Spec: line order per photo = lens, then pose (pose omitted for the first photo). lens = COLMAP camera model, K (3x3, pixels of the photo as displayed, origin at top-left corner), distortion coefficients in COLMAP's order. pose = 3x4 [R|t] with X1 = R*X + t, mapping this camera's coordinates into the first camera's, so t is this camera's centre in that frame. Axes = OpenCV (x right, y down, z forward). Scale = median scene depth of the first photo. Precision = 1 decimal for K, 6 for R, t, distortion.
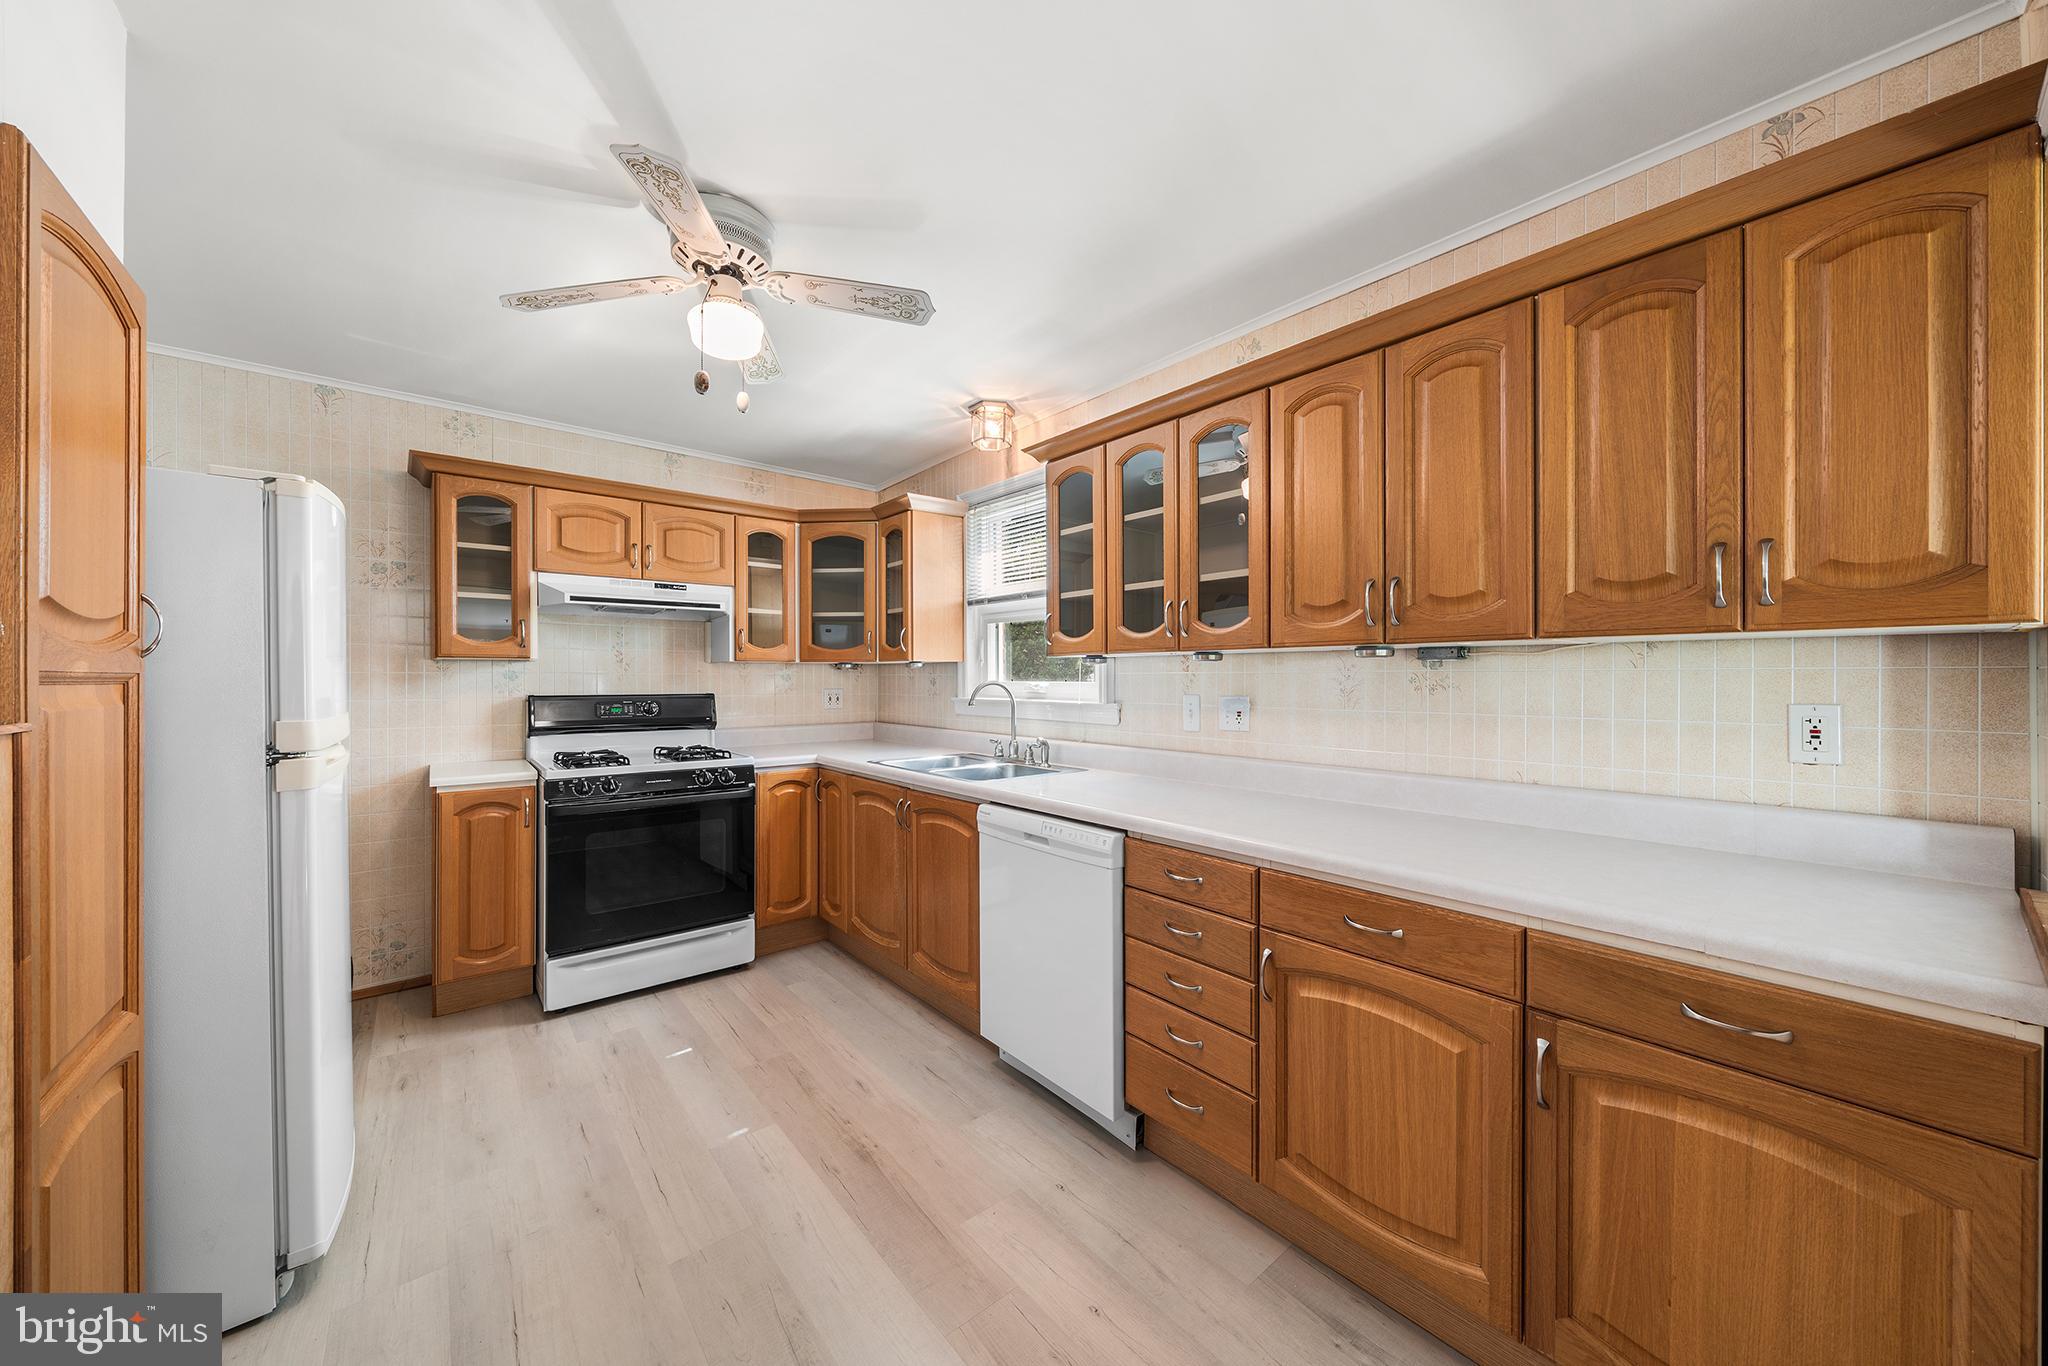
lens RADIAL K [[745.6, 0, 1038.6], [0, 745.6, 679.7], [0, 0, 1]] dist [0.003789, 0.000071]
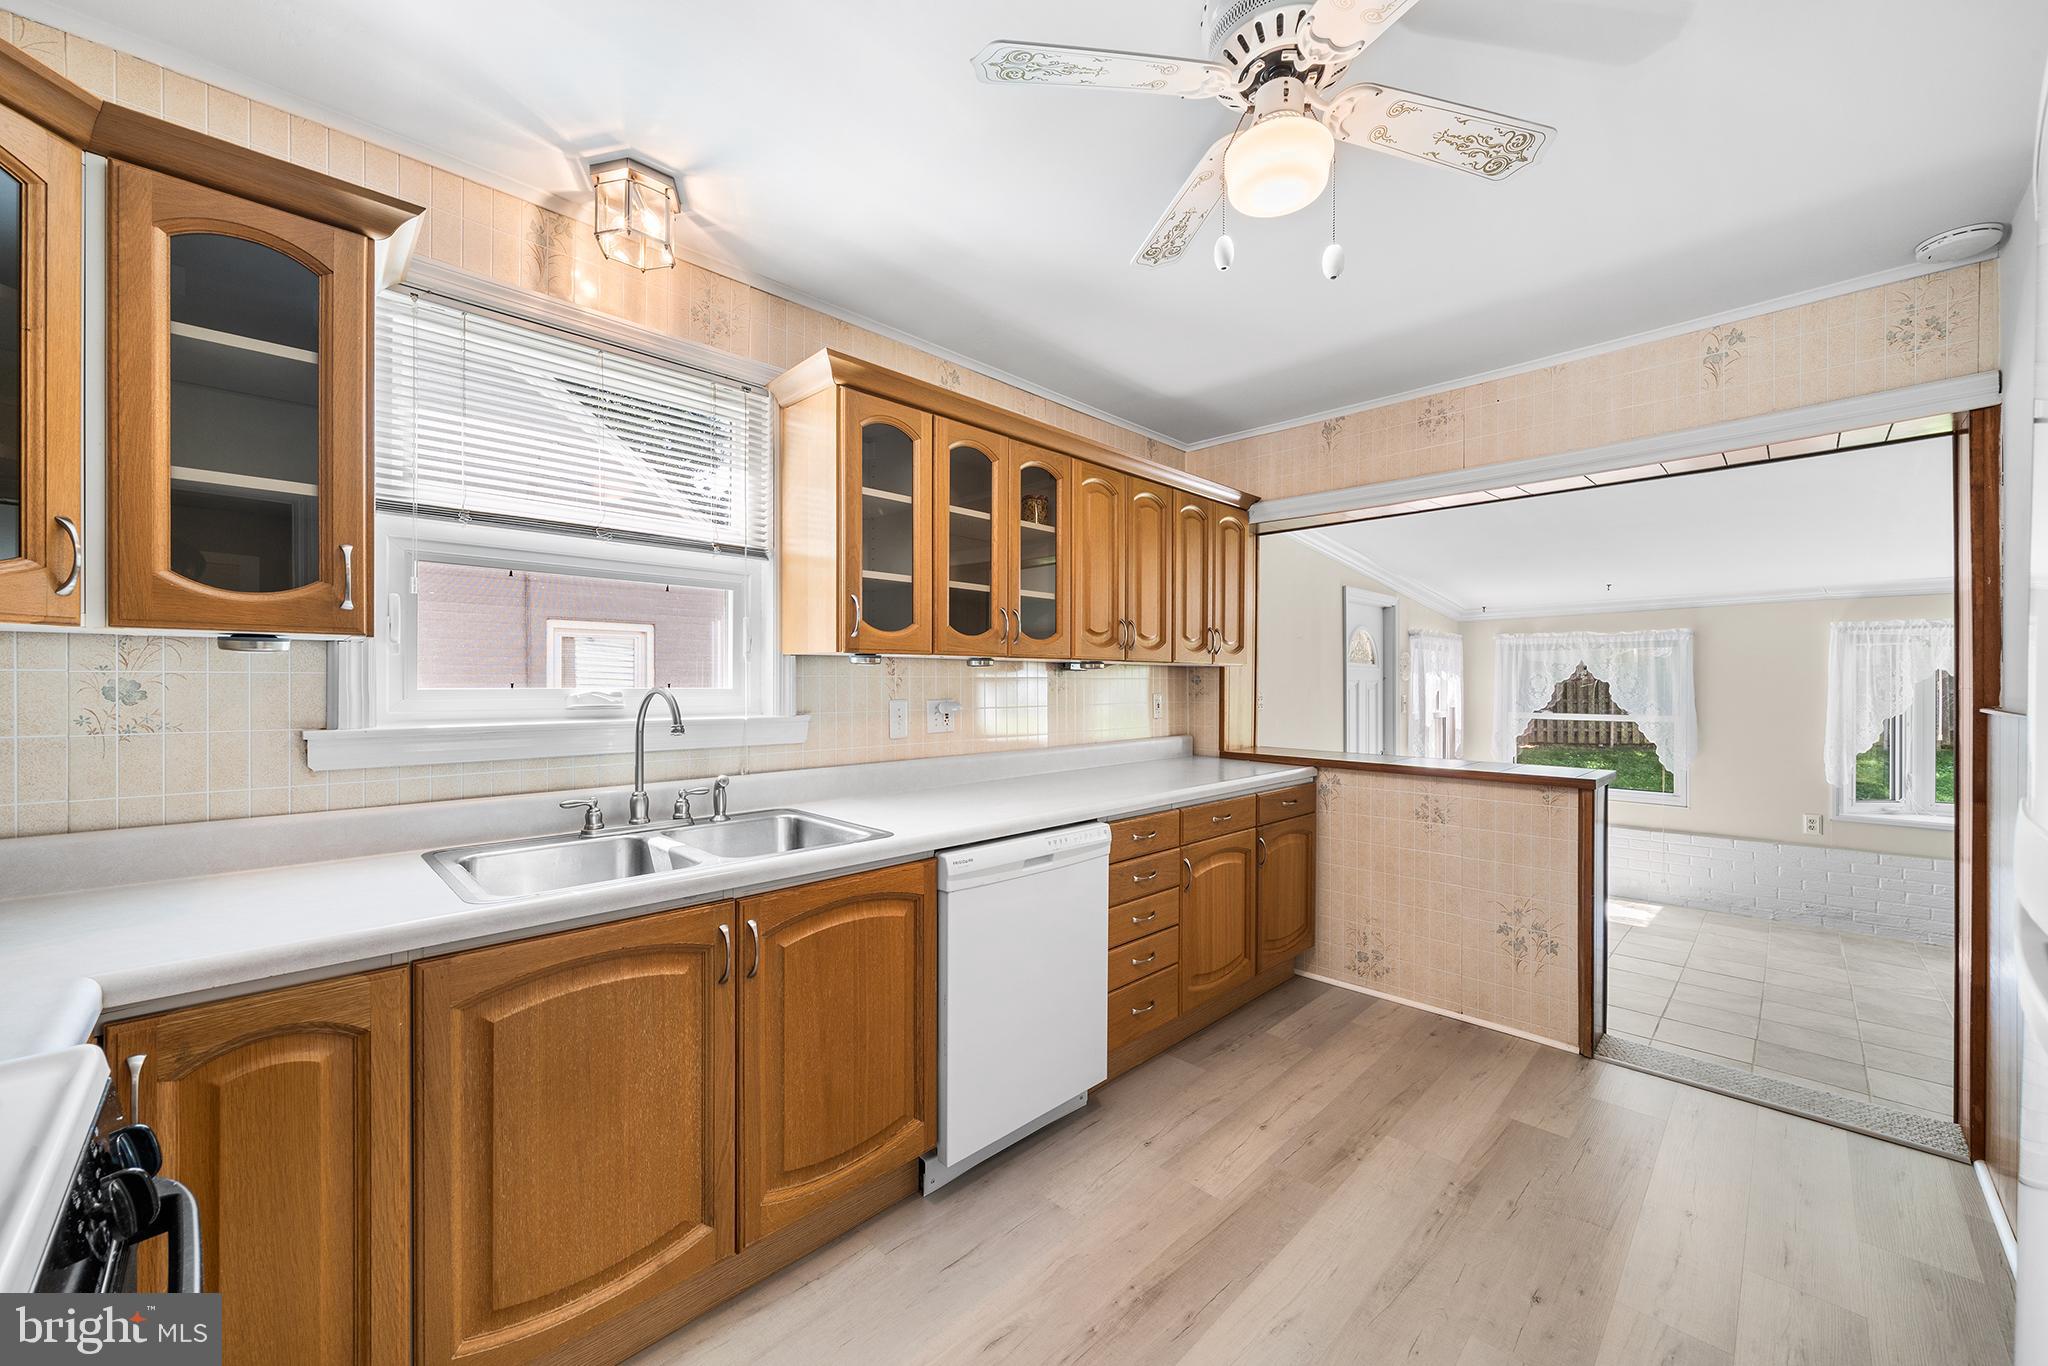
lens RADIAL K [[767.8, 0, 1034.6], [0, 767.8, 685.5], [0, 0, 1]] dist [-0.000896, -0.000162]
pose [[-0.099262, -0.005039, 0.995049, -0.761930], [-0.000917, 0.999987, 0.004973, -0.002862], [-0.995061, -0.000418, -0.099266, 0.902124]]
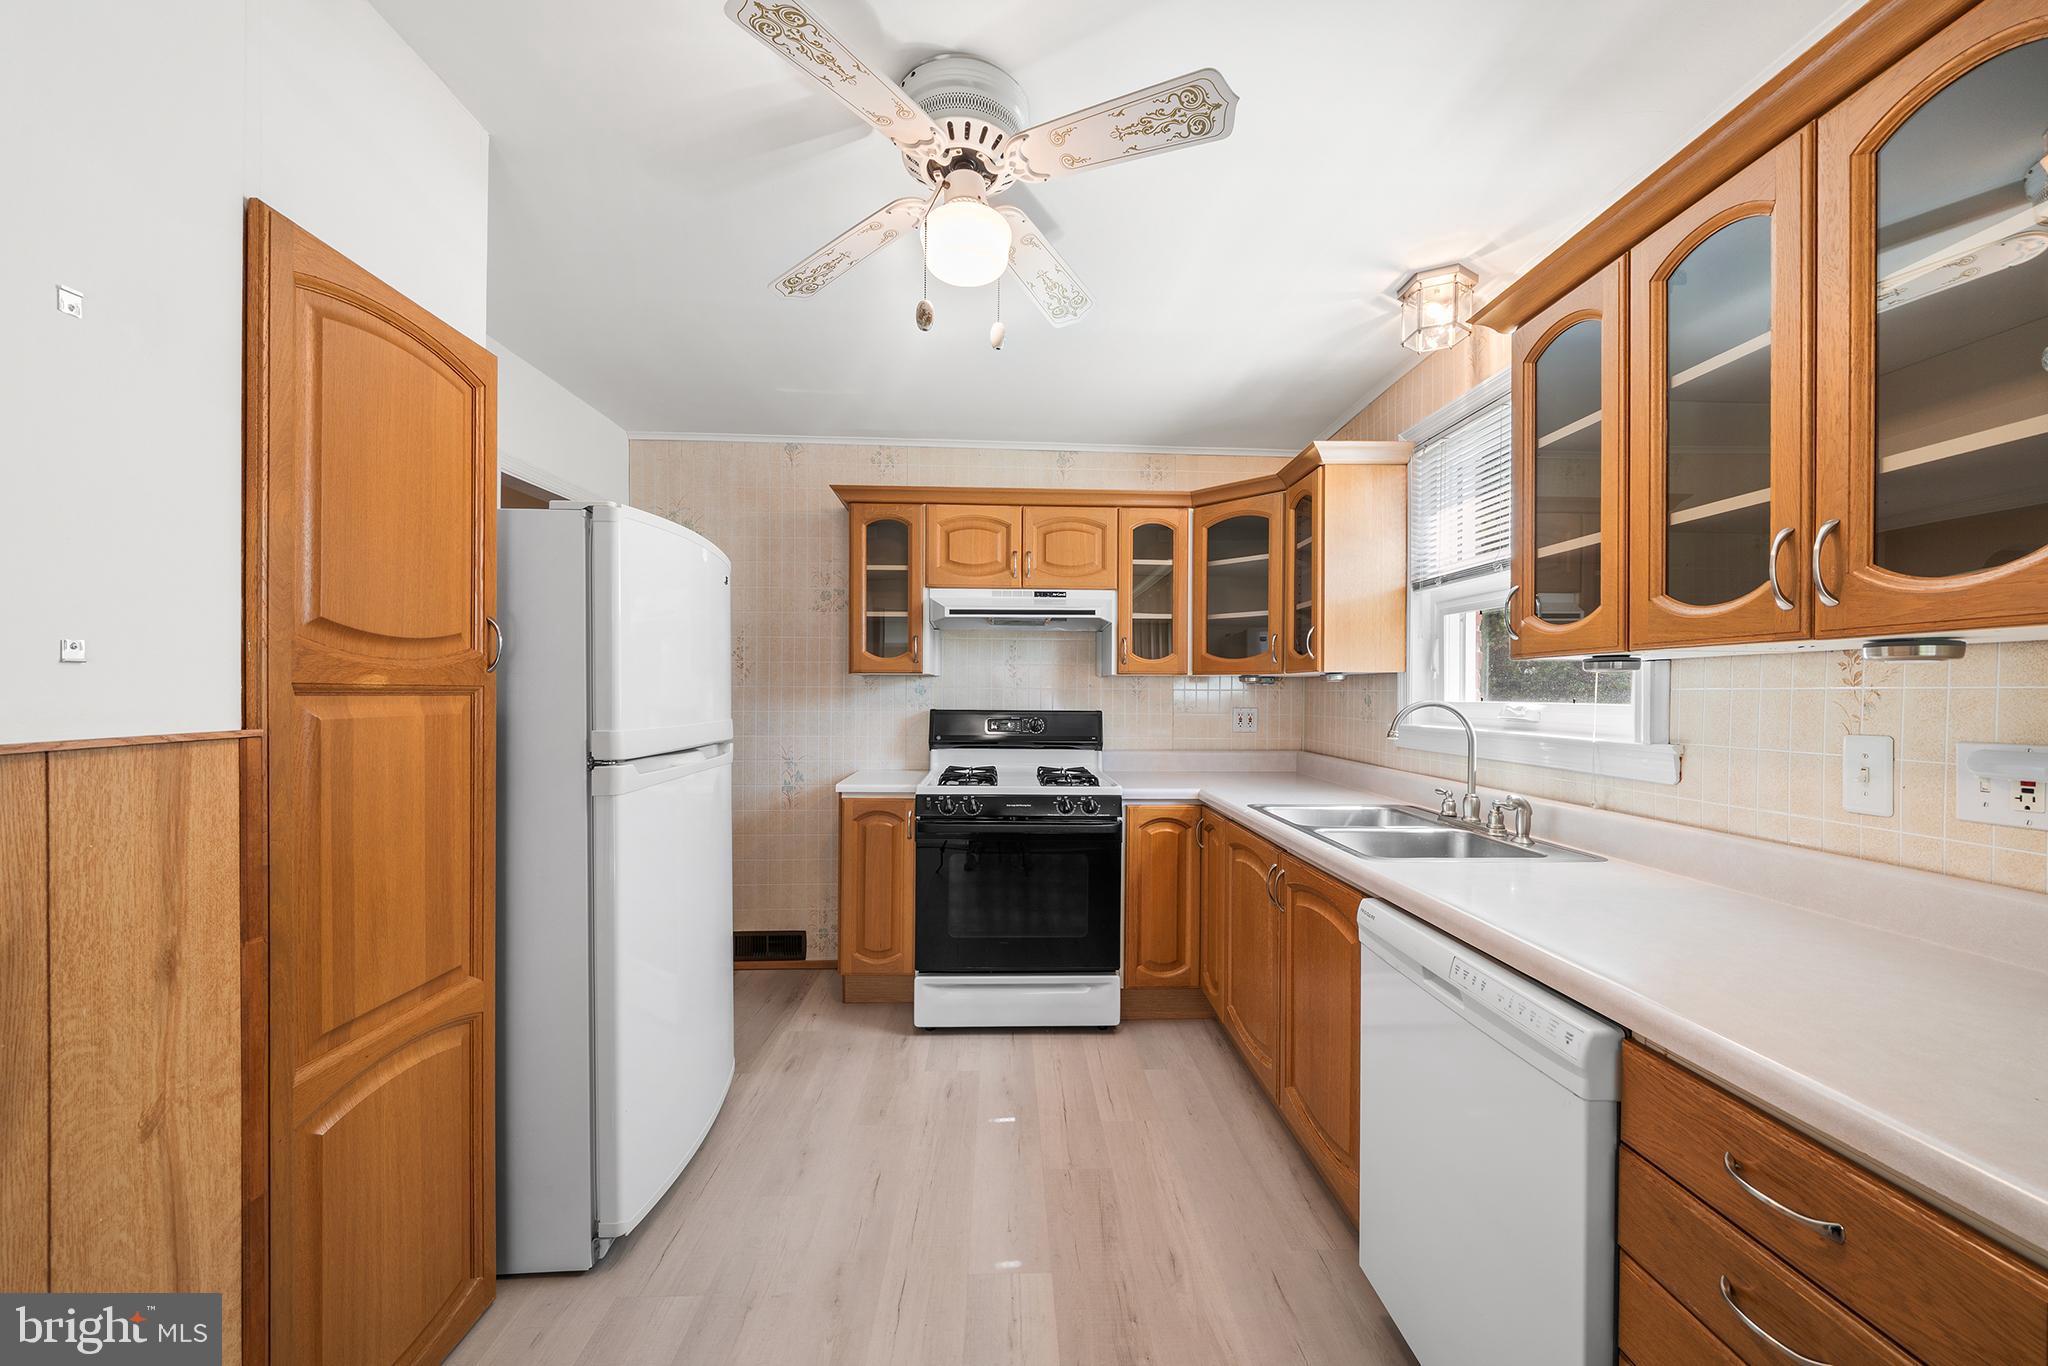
lens RADIAL K [[767.8, 0, 1019.9], [0, 767.8, 698.2], [0, 0, 1]] dist [-0.000896, -0.000162]
pose [[0.780390, 0.009610, -0.625219, 0.089151], [-0.008066, 0.999953, 0.005301, -0.001166], [0.625240, 0.000907, 0.780432, 0.290224]]
